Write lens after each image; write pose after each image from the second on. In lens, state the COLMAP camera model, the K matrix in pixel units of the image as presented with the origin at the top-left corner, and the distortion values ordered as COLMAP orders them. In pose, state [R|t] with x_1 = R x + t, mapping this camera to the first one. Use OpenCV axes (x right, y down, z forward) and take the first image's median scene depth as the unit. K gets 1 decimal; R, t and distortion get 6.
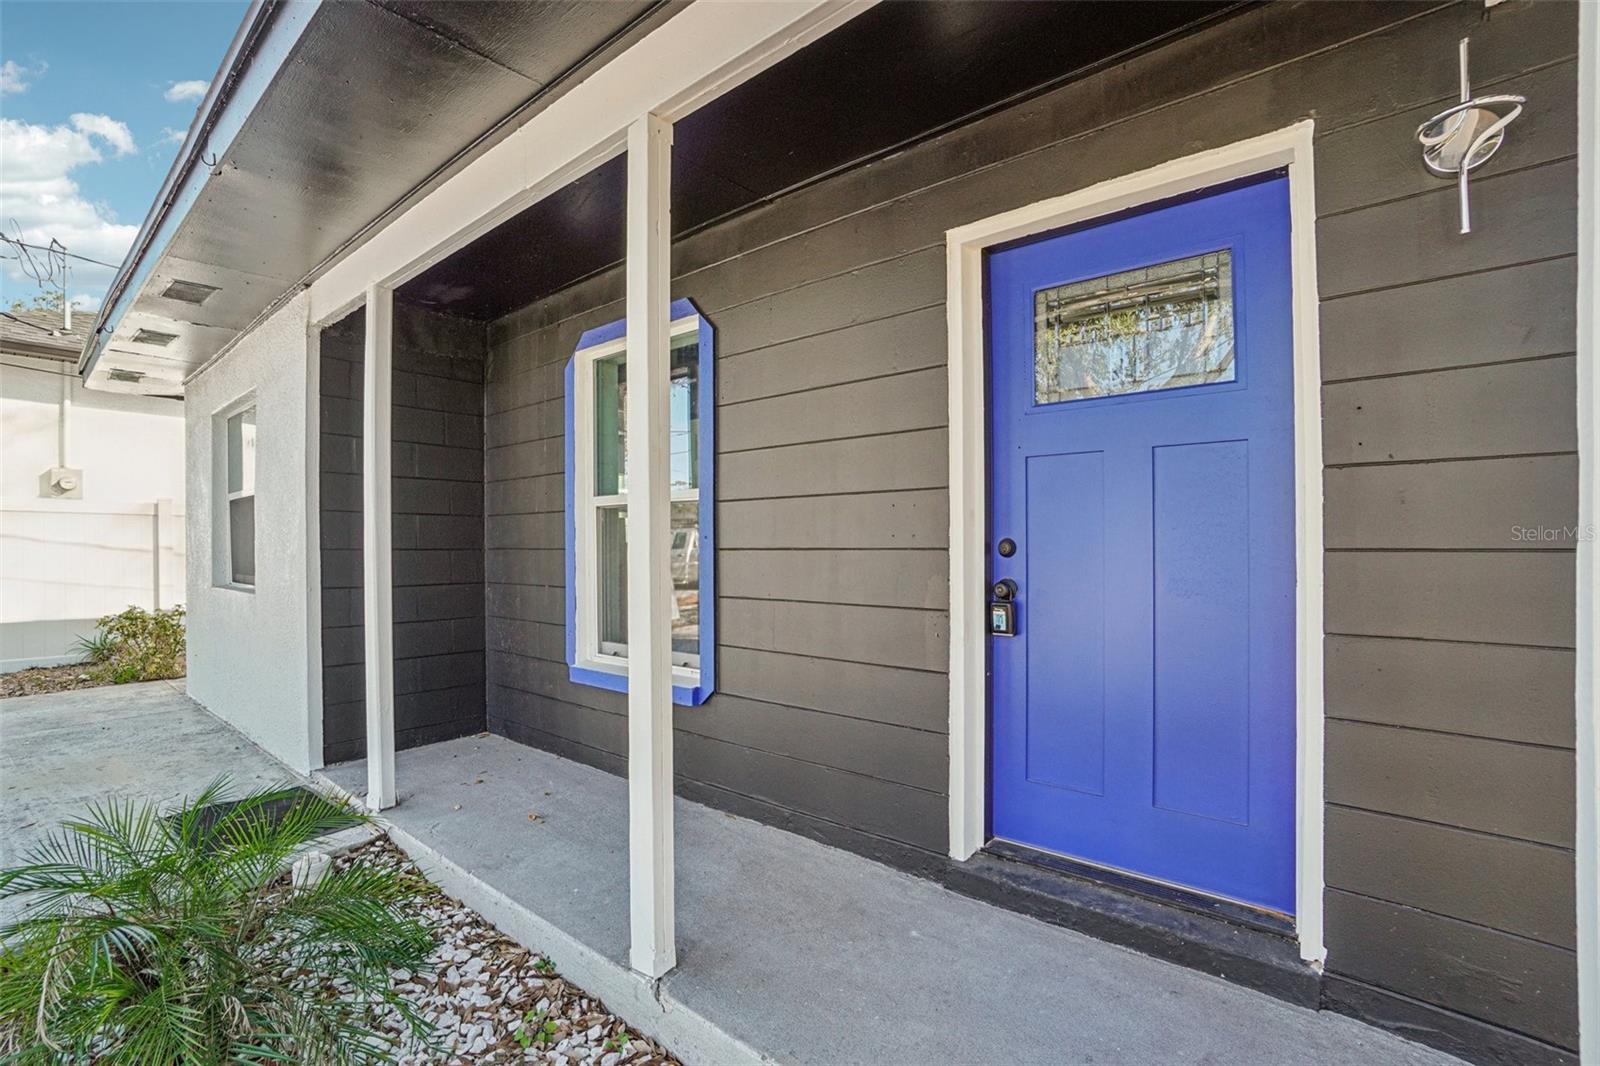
lens RADIAL K [[714.6, 0, 797.8], [0, 714.6, 539.7], [0, 0, 1]] dist [-0.036841, 0.000114]
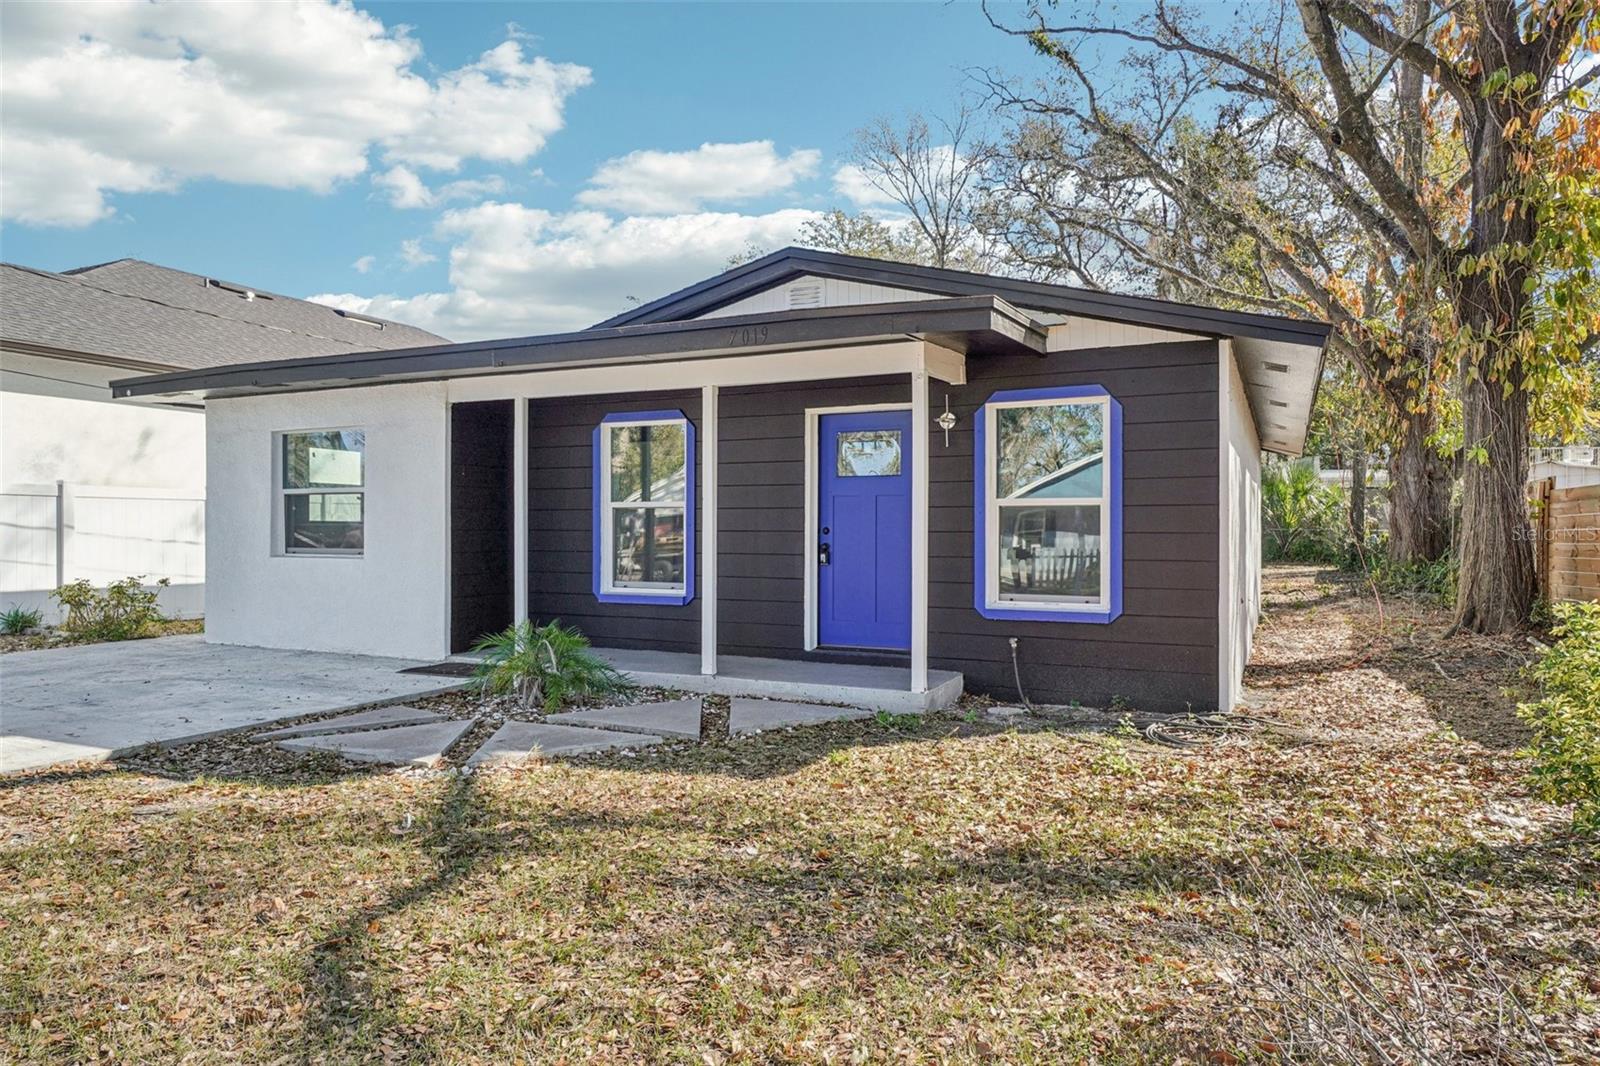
lens RADIAL K [[1013.4, 0, 799.0], [0, 1013.4, 529.4], [0, 0, 1]] dist [-0.003496, -0.000602]
pose [[0.968964, 0.001152, 0.247198, -0.714522], [-0.005635, 0.999832, 0.017430, -0.057067], [-0.247136, -0.018282, 0.968808, -2.553468]]
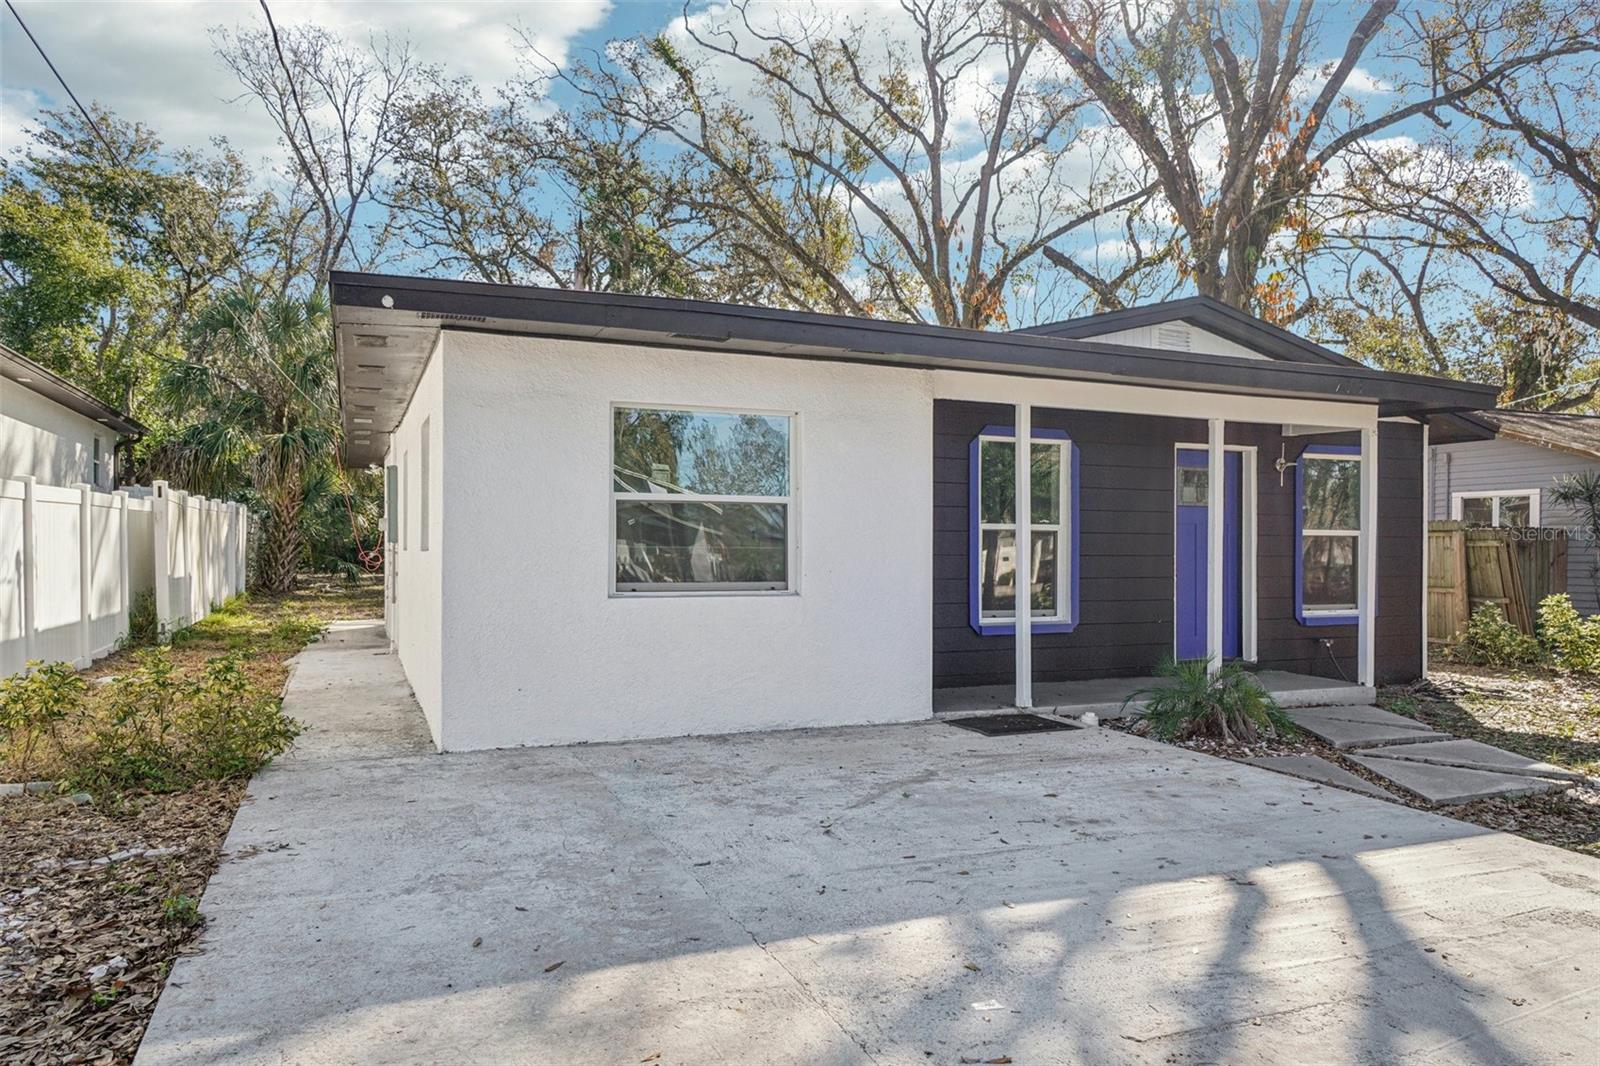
lens RADIAL K [[1058.5, 0, 799.6], [0, 1058.5, 536.2], [0, 0, 1]] dist [-0.003750, -0.001293]
pose [[0.458933, 0.009089, 0.888424, -4.134158], [-0.020769, 0.999784, 0.000500, -0.033580], [-0.888228, -0.018681, 0.459023, 0.397735]]
